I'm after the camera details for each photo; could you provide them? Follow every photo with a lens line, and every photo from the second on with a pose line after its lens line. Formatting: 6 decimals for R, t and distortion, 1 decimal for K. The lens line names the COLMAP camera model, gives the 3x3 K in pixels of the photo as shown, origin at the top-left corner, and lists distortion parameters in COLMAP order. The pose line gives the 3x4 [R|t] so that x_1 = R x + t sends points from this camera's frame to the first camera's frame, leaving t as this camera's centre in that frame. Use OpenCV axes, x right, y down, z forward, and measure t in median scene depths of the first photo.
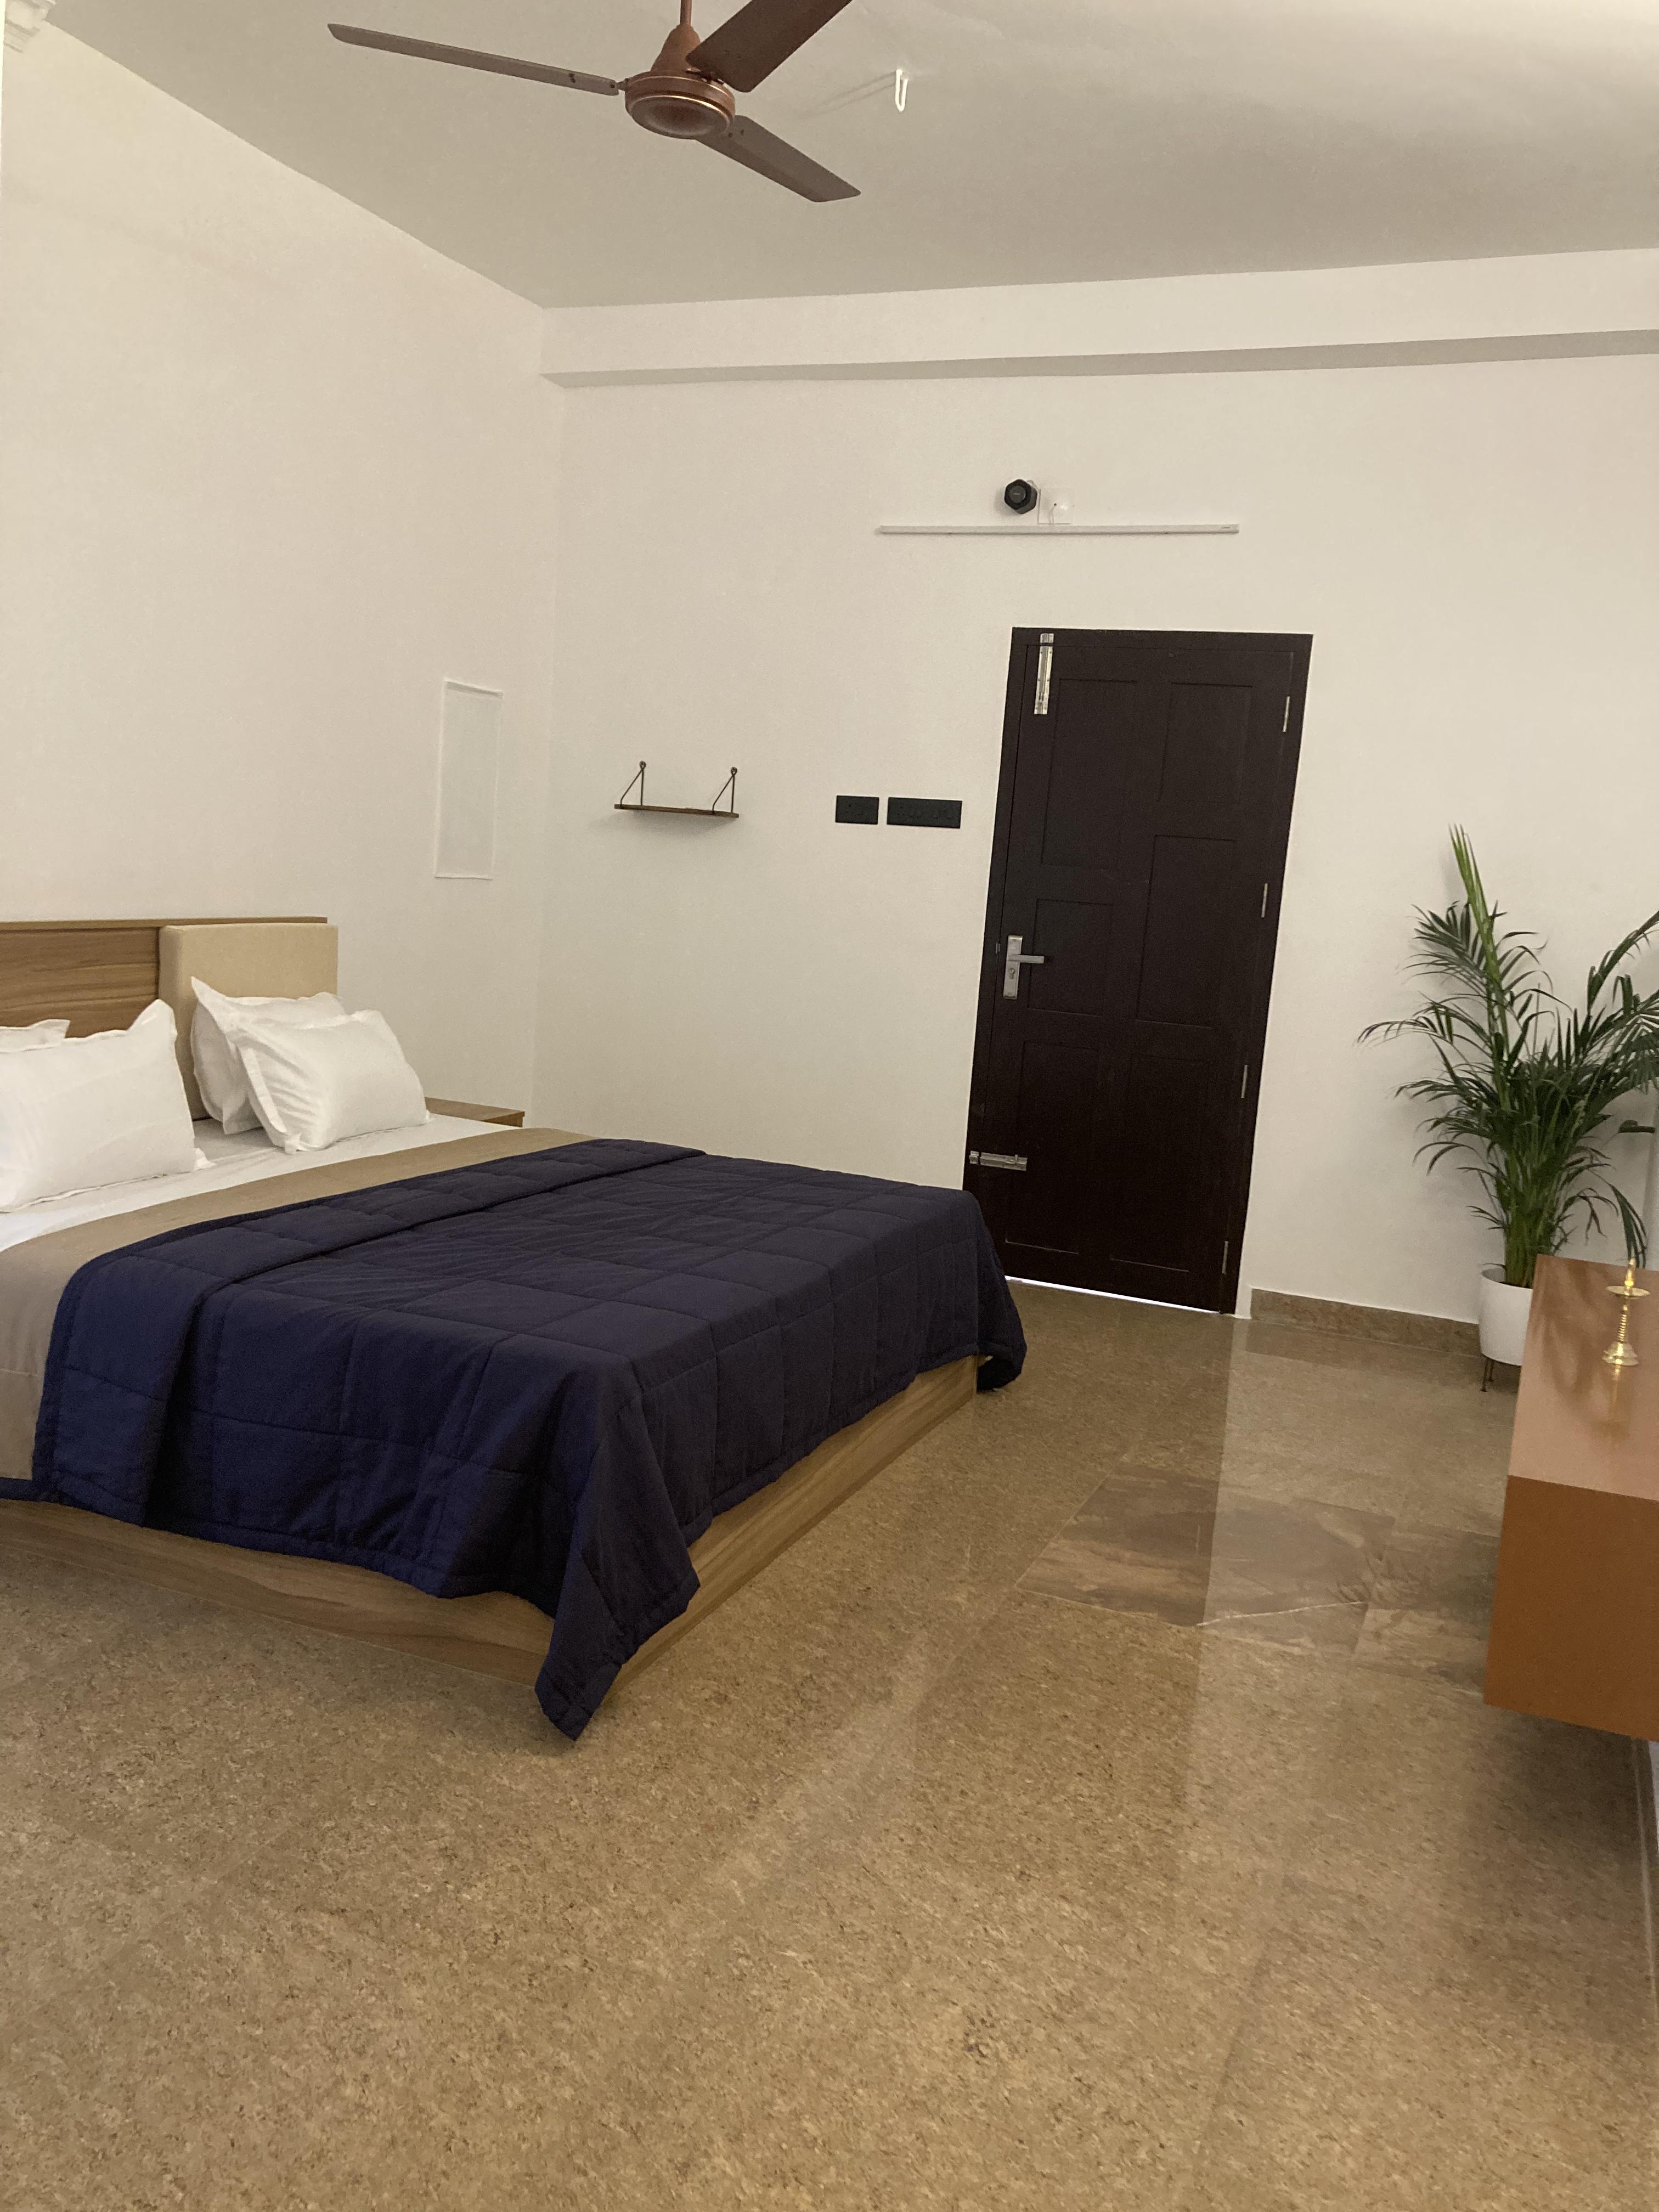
lens RADIAL K [[1775.3, 0, 829.5], [0, 1775.3, 1106.0], [0, 0, 1]] dist [0.032655, -0.050818]
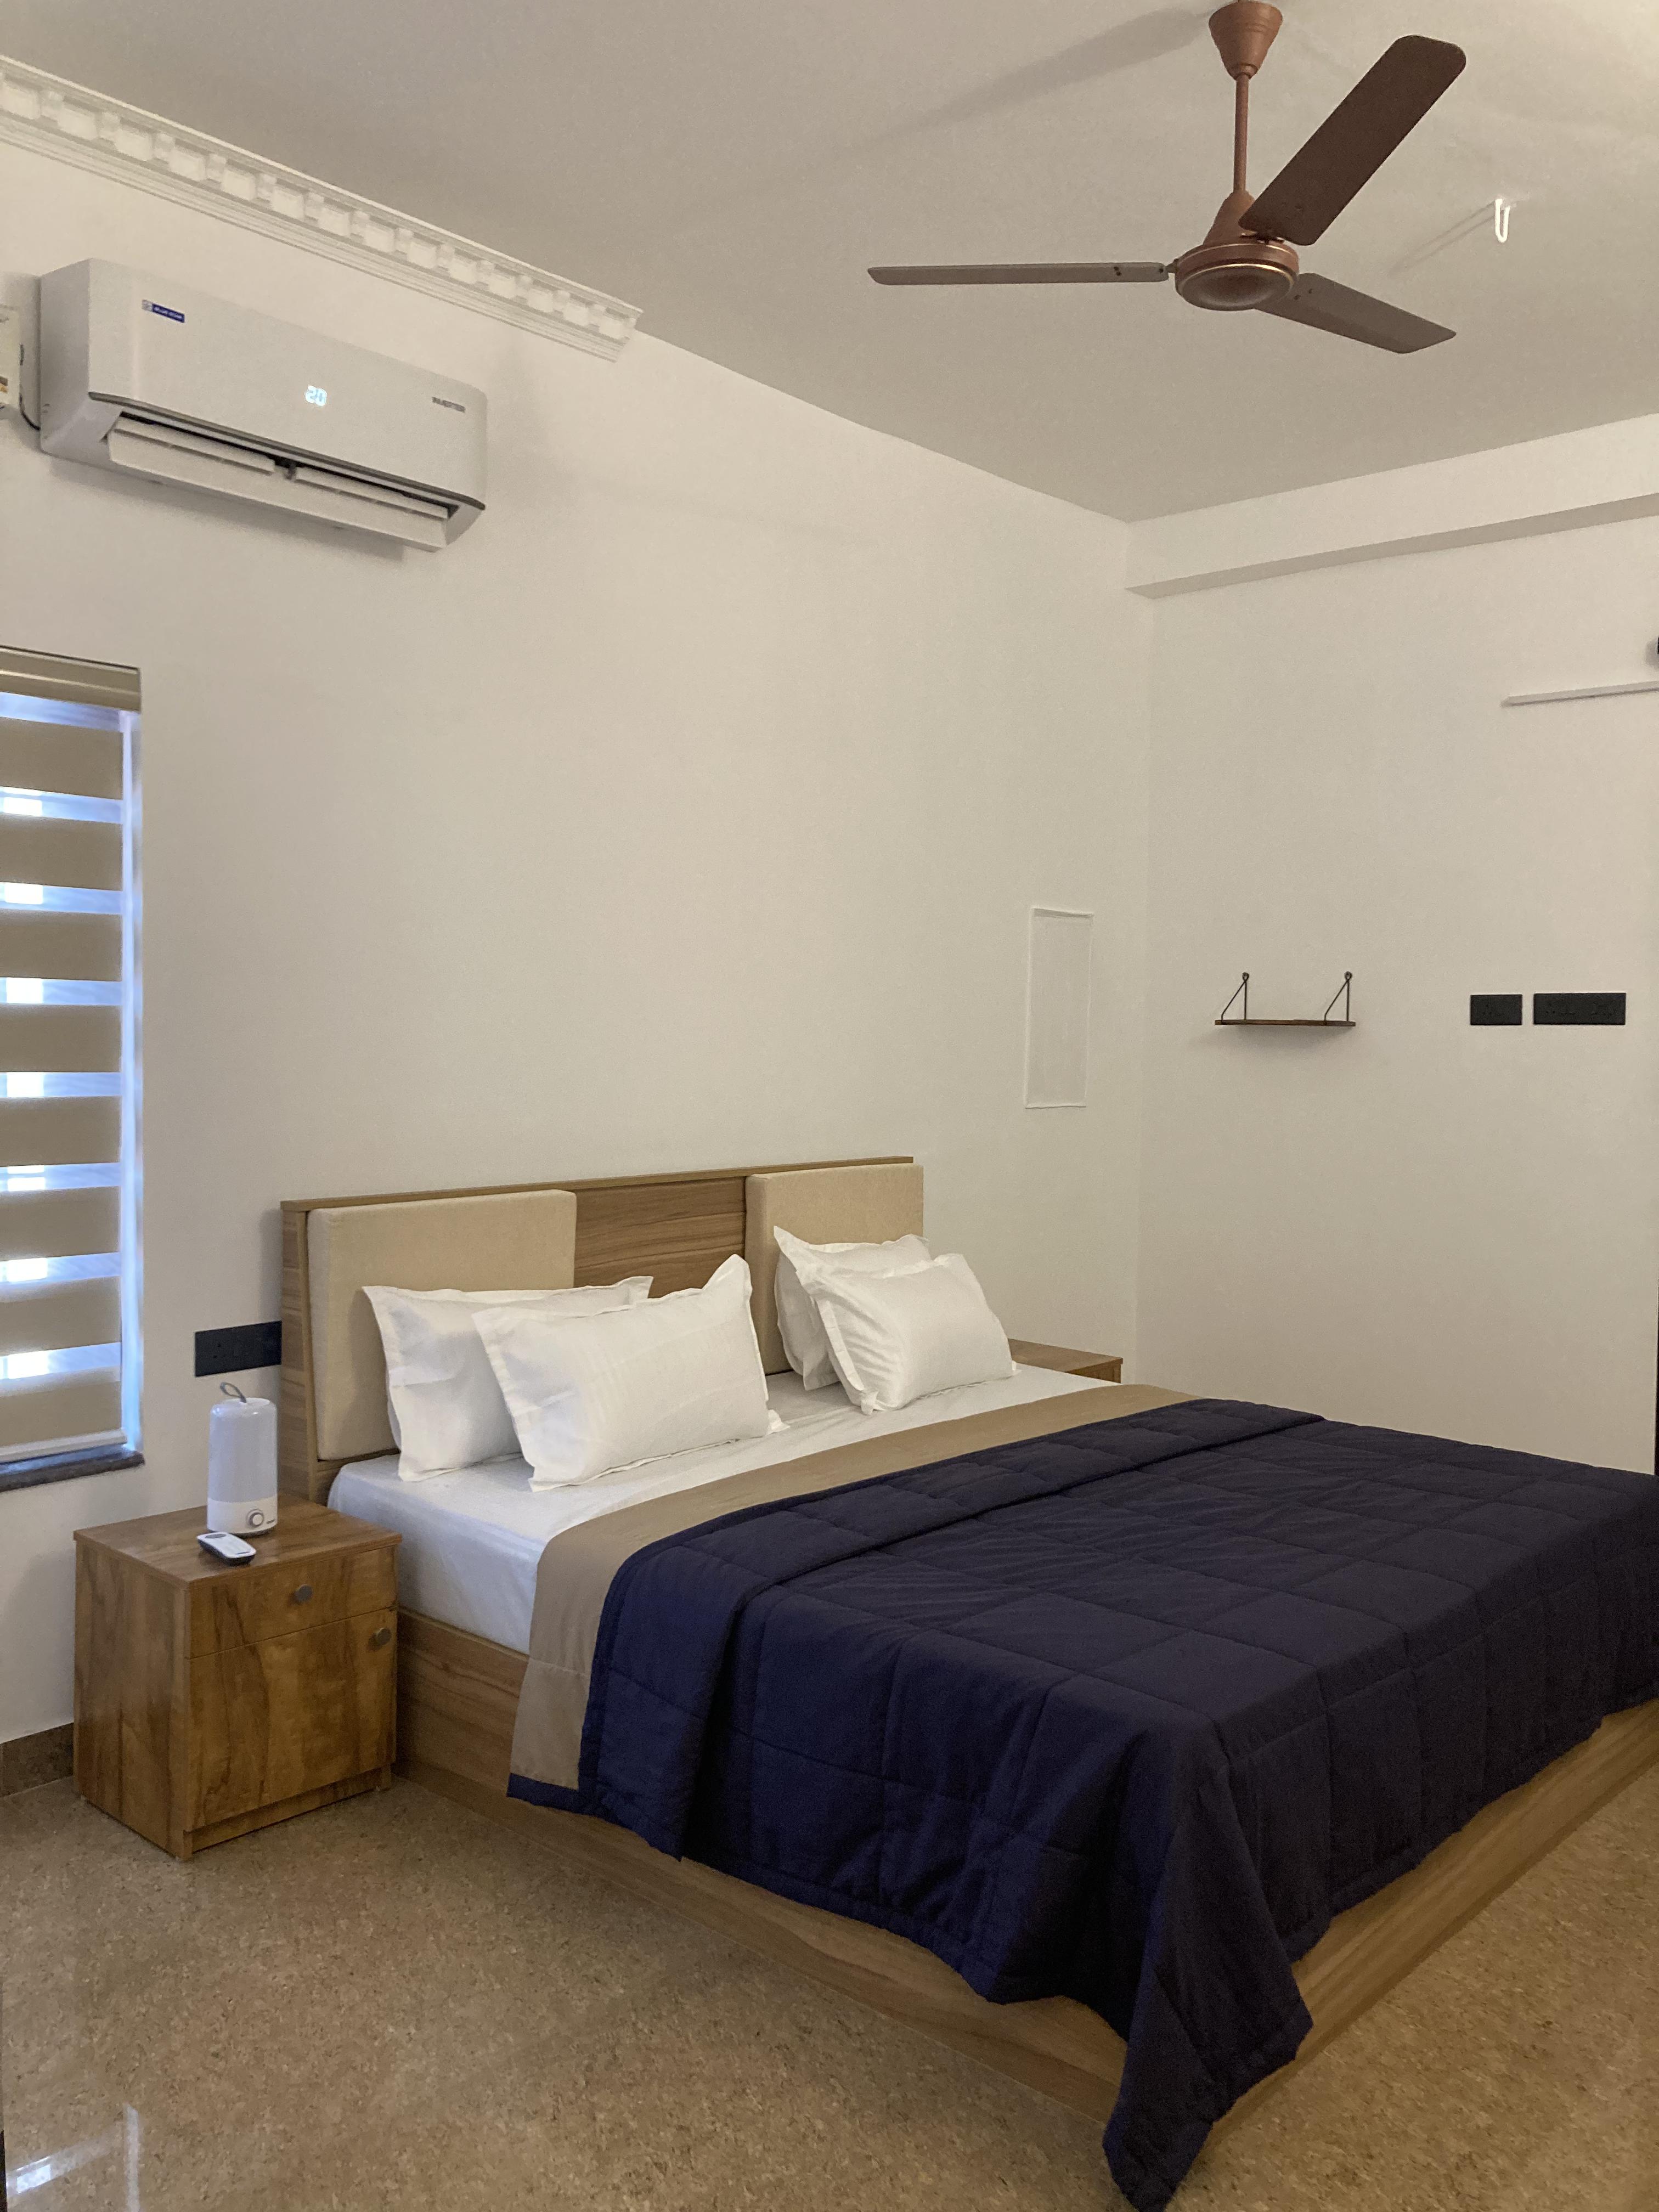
lens RADIAL K [[1795.4, 0, 824.7], [0, 1795.4, 1089.1], [0, 0, 1]] dist [0.031461, -0.040319]
pose [[0.938524, -0.045514, -0.342199, 0.014613], [0.003079, 0.992335, -0.123540, -0.037689], [0.345199, 0.114891, 0.931471, 0.119863]]
